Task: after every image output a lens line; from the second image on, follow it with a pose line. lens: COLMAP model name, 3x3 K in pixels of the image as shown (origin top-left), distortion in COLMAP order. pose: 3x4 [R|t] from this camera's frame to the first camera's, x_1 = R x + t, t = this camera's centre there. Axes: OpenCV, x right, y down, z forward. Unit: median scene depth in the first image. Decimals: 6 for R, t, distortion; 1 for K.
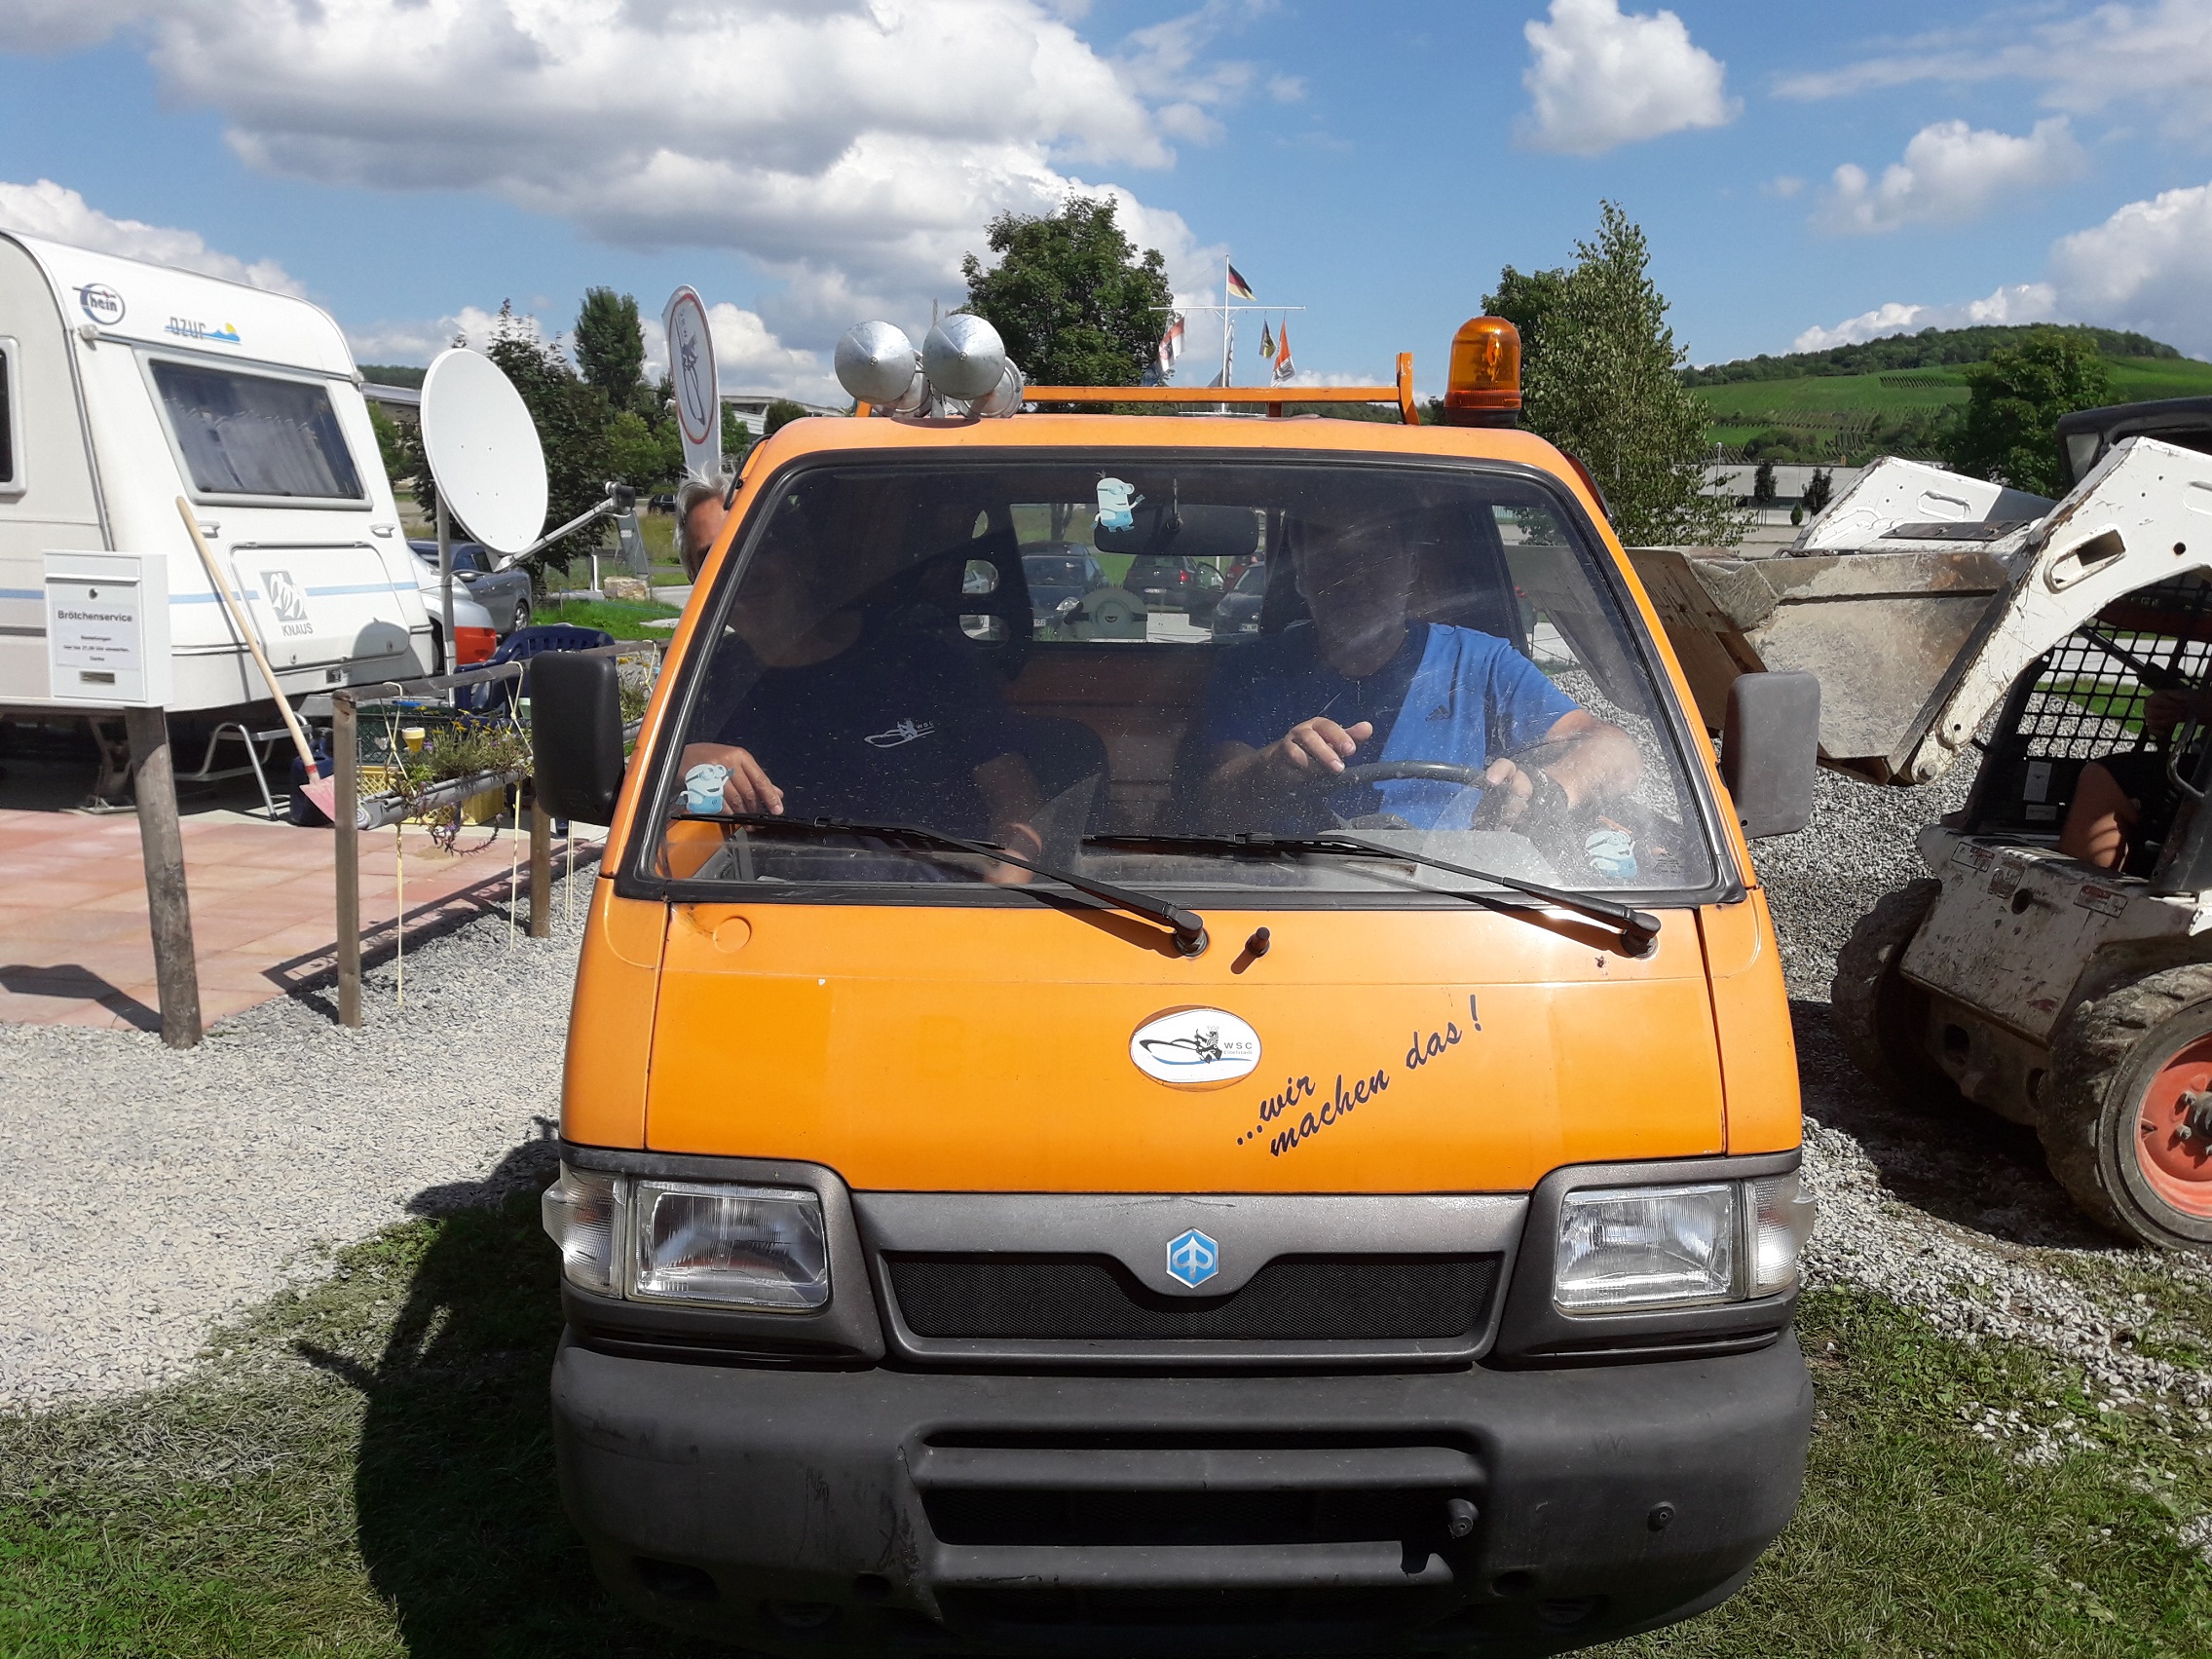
lens RADIAL K [[1766.2, 0, 1106.0], [0, 1766.2, 829.5], [0, 0, 1]] dist [0.045345, -0.081584]
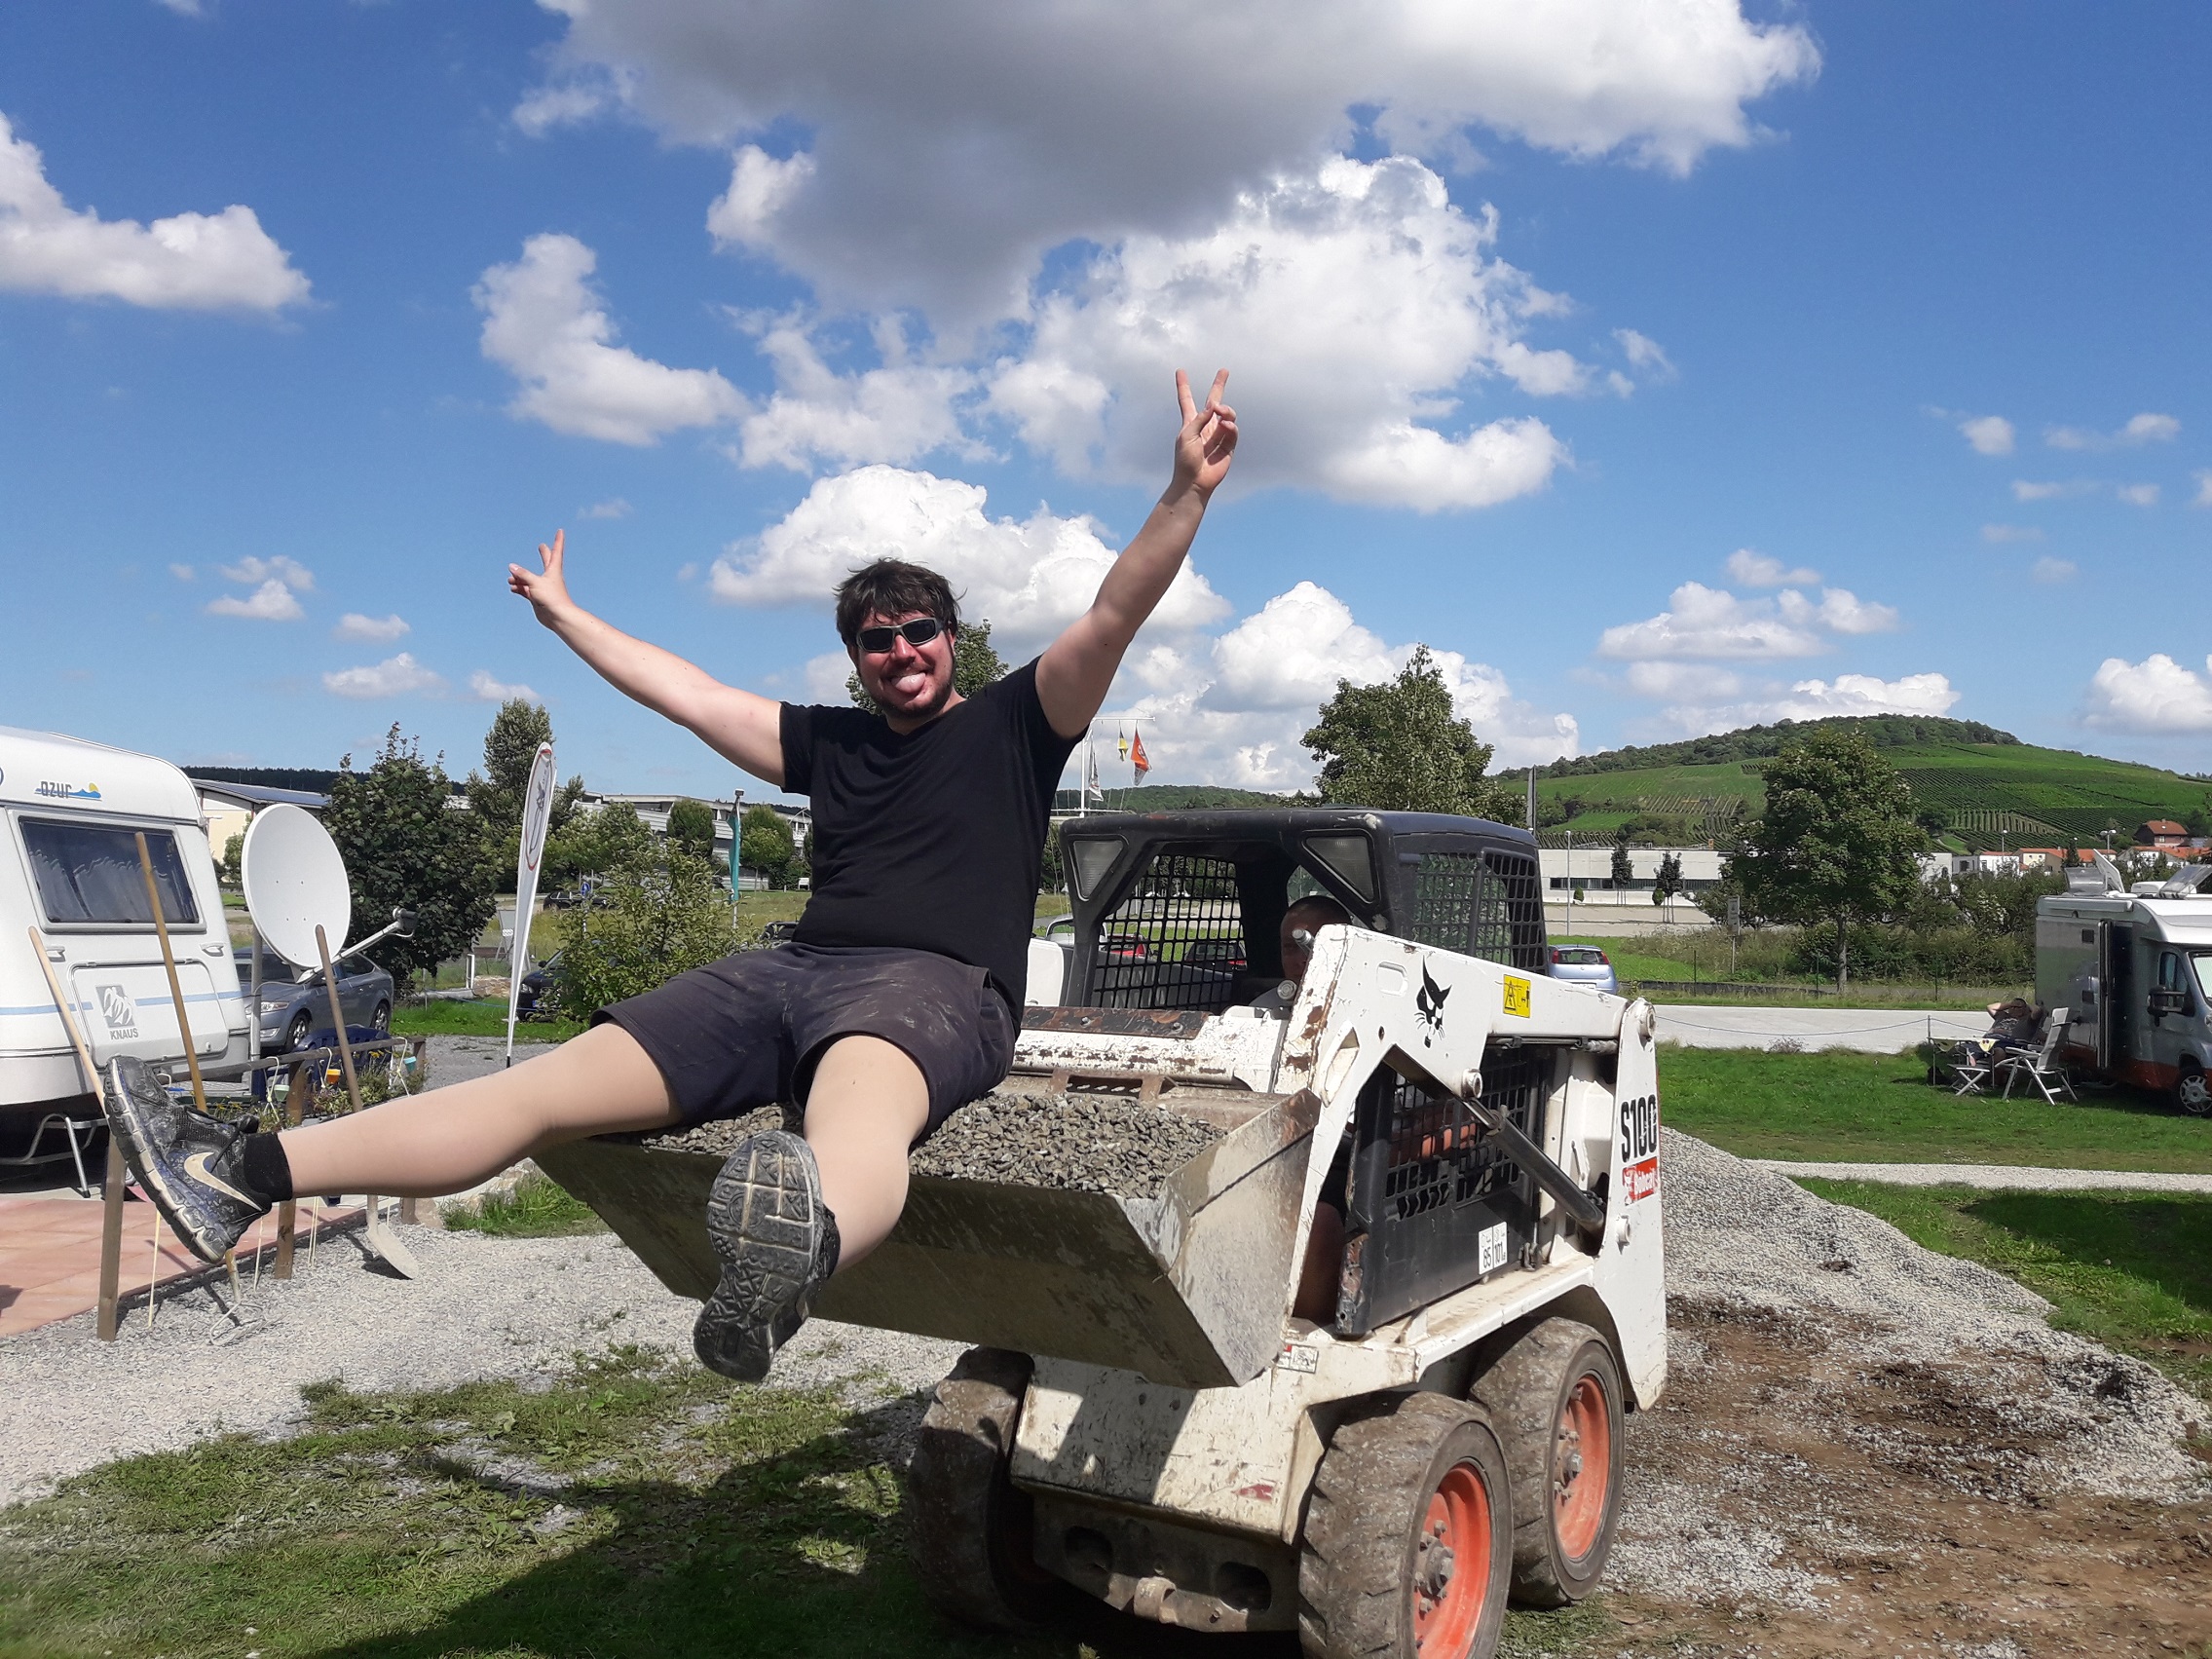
lens RADIAL K [[1751.1, 0, 1106.0], [0, 1751.1, 829.5], [0, 0, 1]] dist [0.087177, -0.099255]
pose [[0.998562, -0.012437, 0.052147, 0.136309], [0.023355, 0.976480, -0.214341, 0.024188], [-0.048255, 0.215251, 0.975366, -0.219008]]
